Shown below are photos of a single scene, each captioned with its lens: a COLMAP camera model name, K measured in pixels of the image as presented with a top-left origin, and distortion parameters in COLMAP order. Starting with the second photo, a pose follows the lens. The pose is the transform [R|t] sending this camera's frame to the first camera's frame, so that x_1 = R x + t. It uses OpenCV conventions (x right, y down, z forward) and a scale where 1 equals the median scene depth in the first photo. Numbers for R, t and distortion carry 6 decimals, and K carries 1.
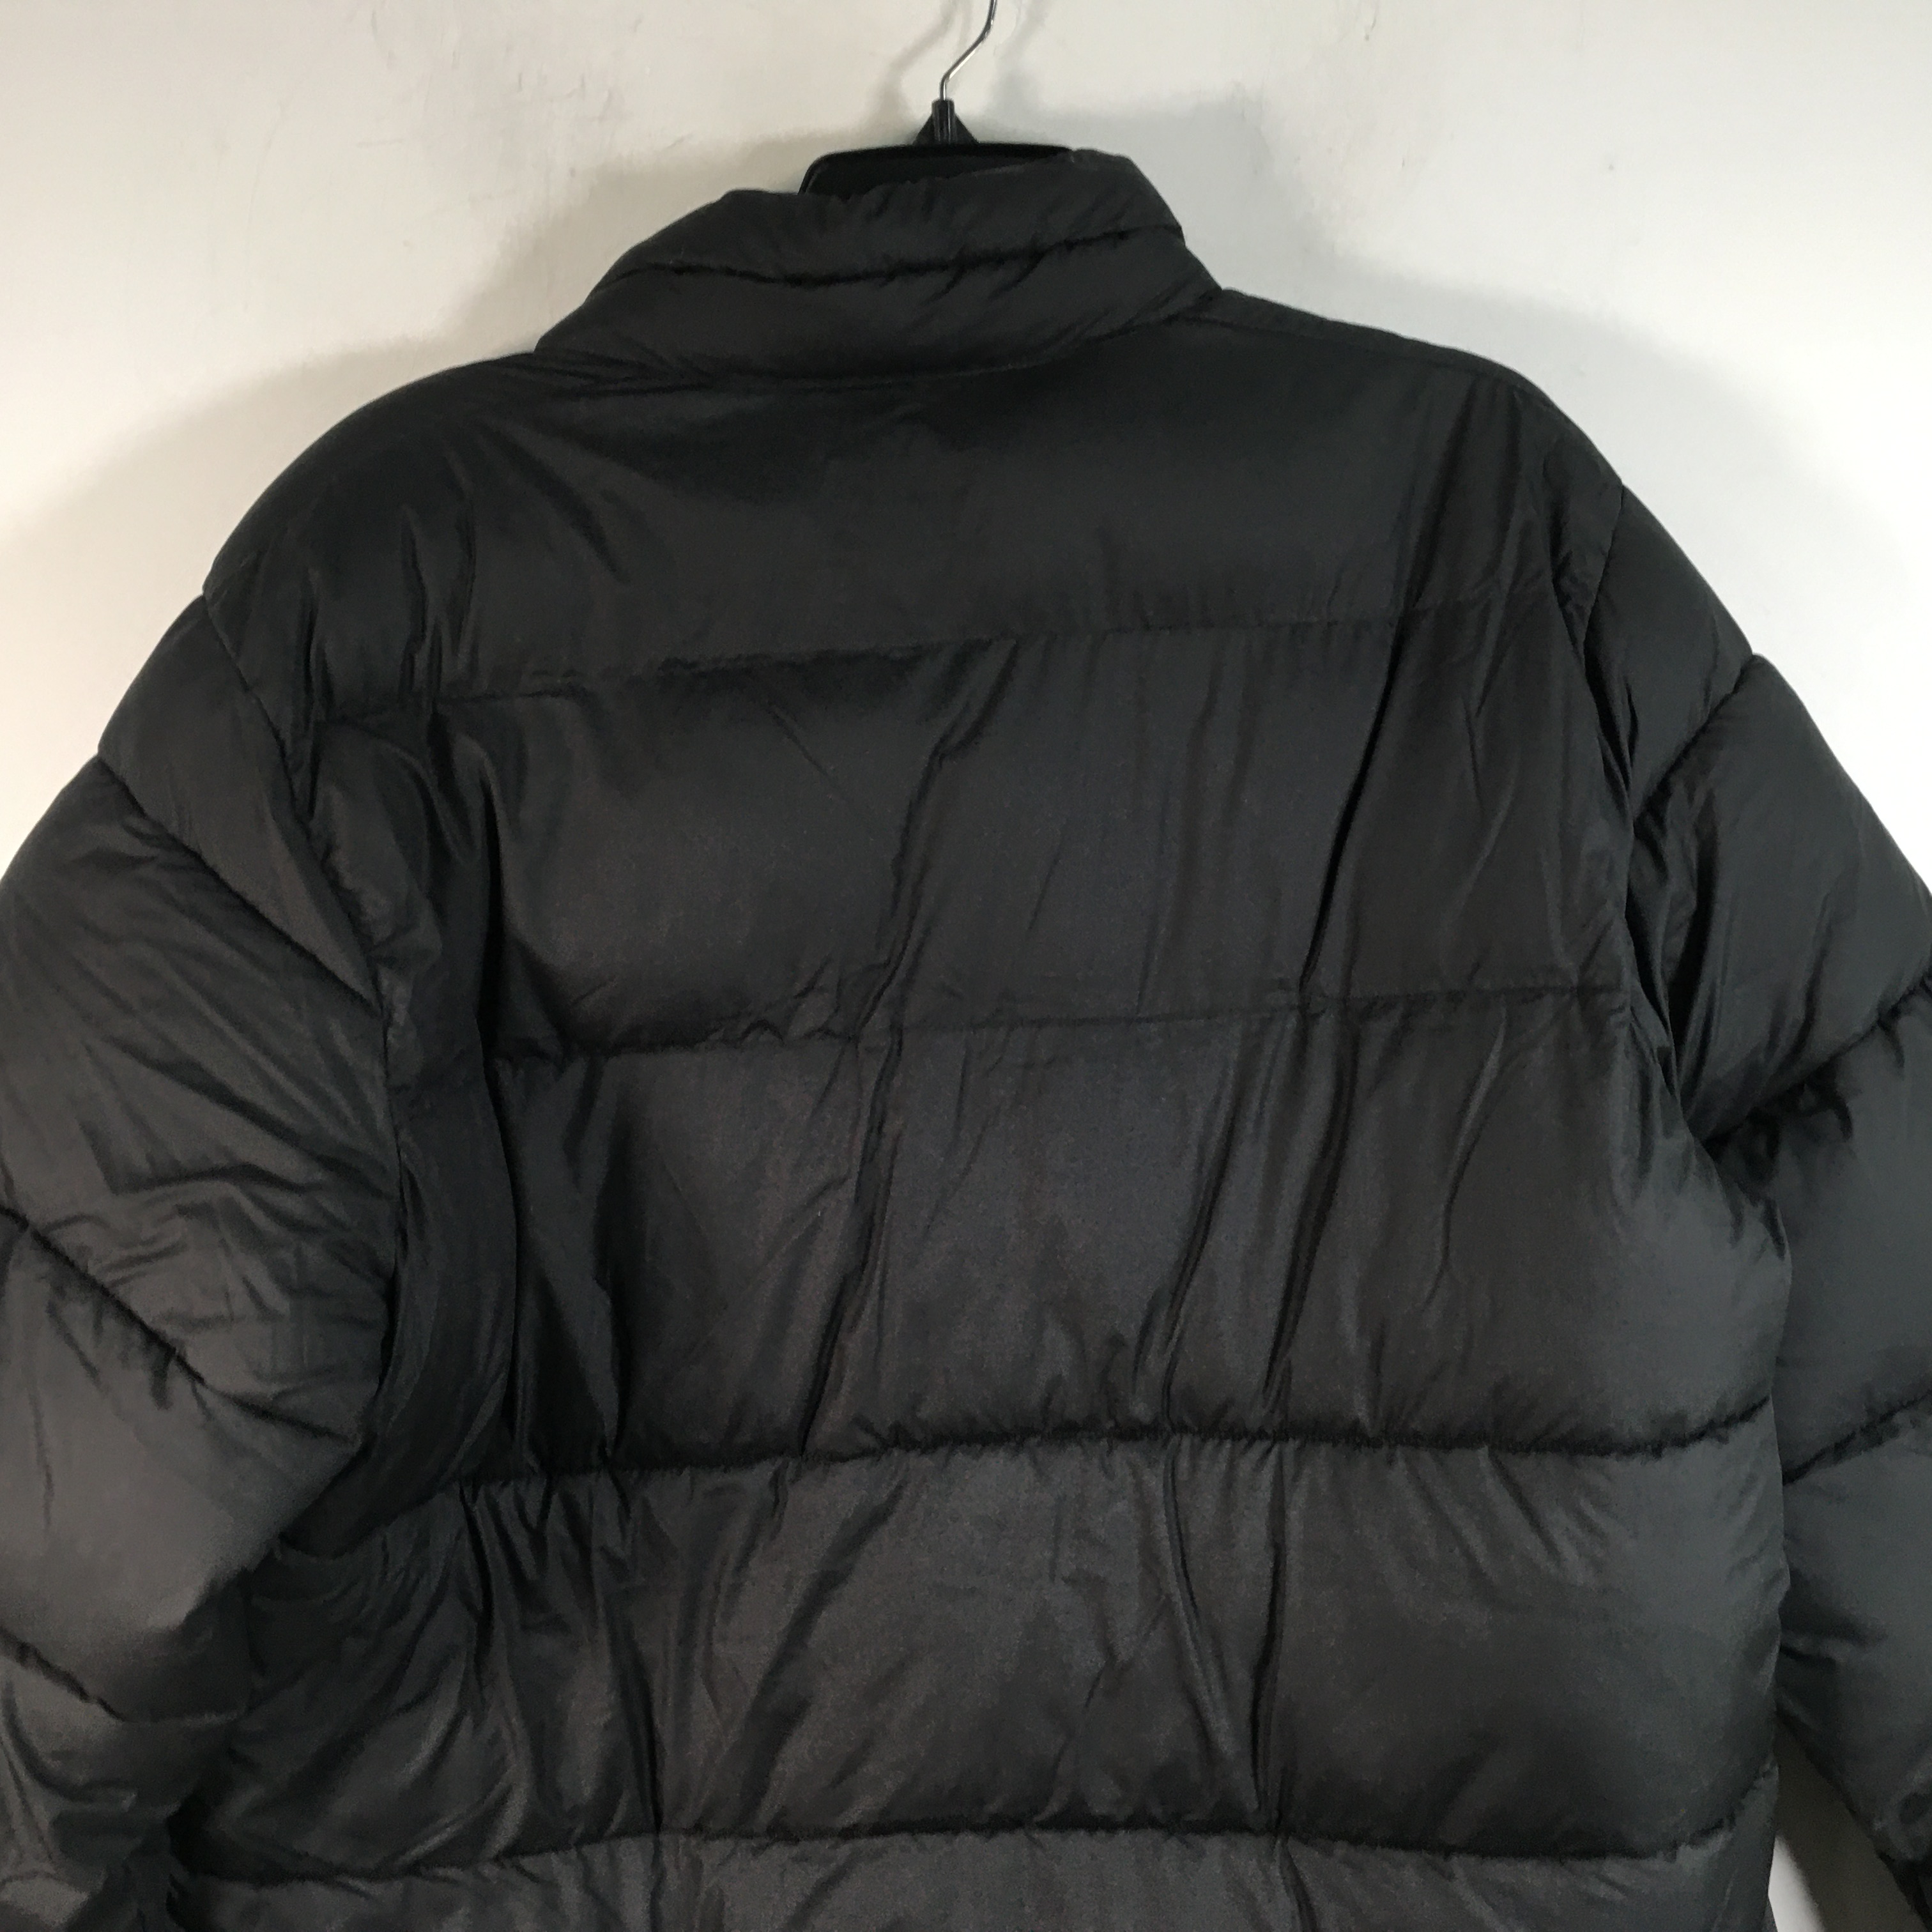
lens RADIAL K [[1993.4, 0, 891.2], [0, 1993.4, 966.9], [0, 0, 1]] dist [0.066124, -0.063404]
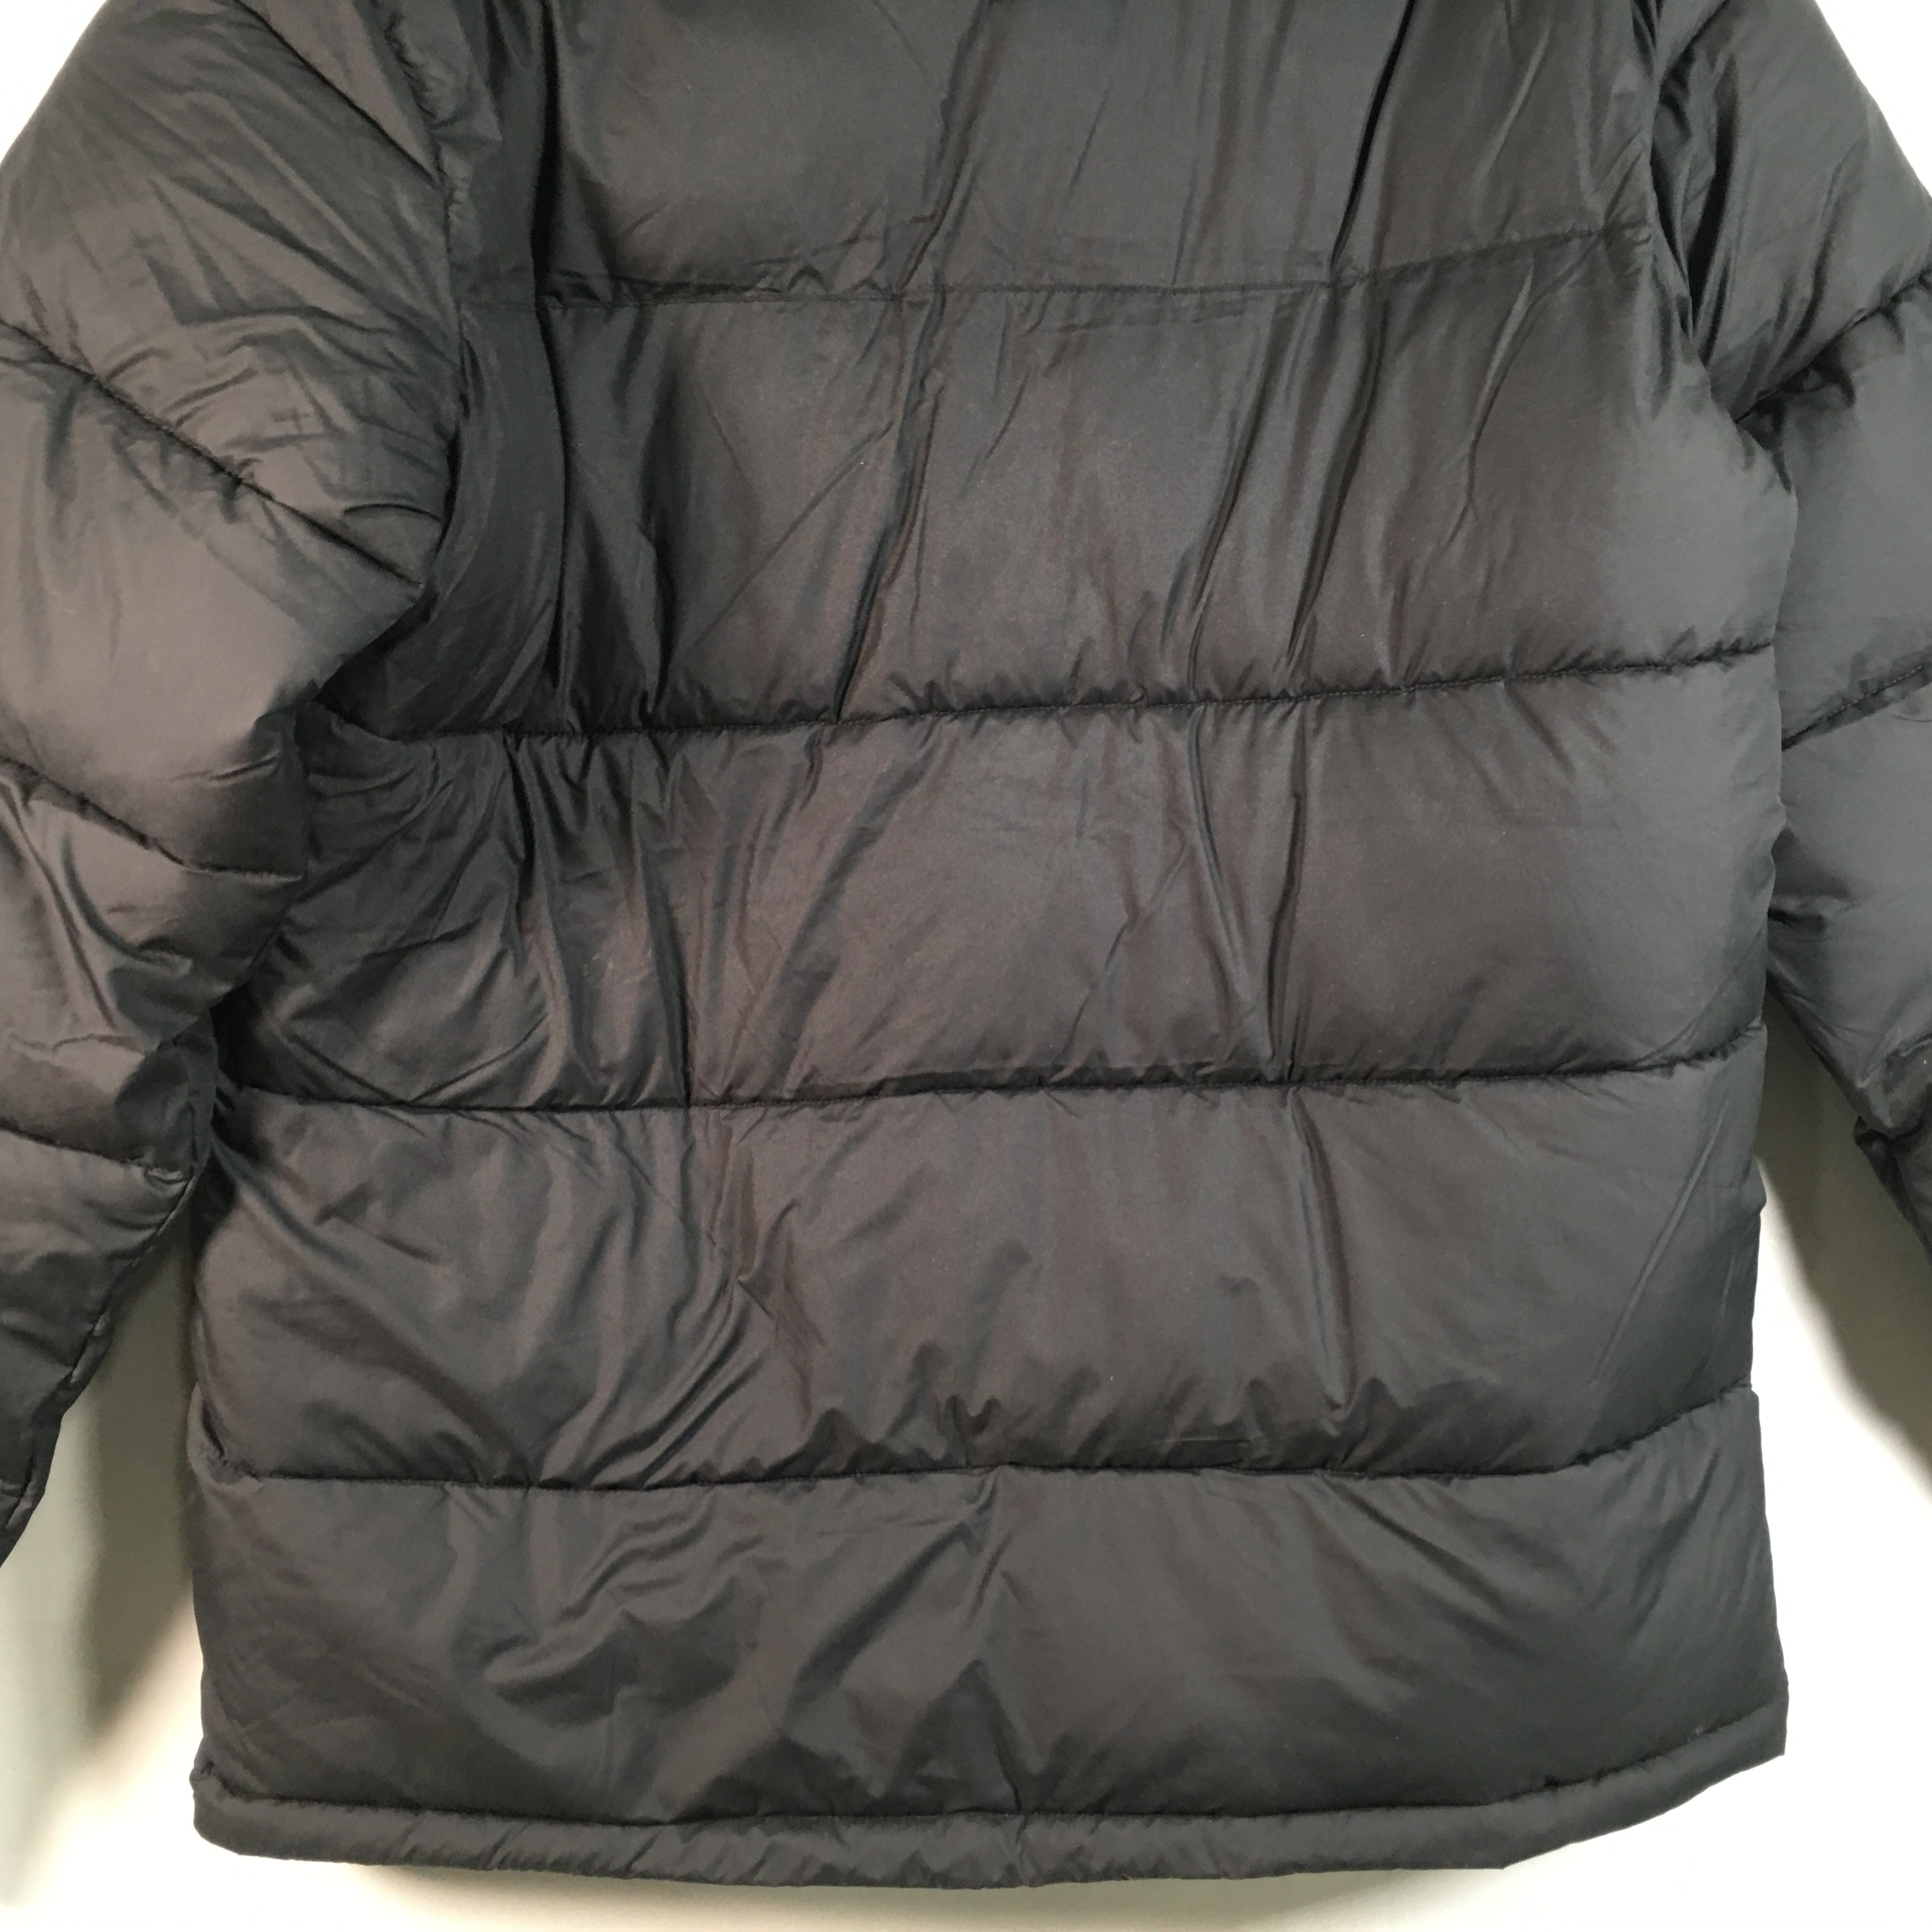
lens RADIAL K [[1993.4, 0, 891.2], [0, 1993.4, 966.9], [0, 0, 1]] dist [0.066124, -0.063404]
pose [[0.999105, 0.017308, 0.038601, -0.056140], [-0.017217, 0.999848, -0.002702, 0.383448], [-0.038642, 0.002035, 0.999251, -0.024274]]
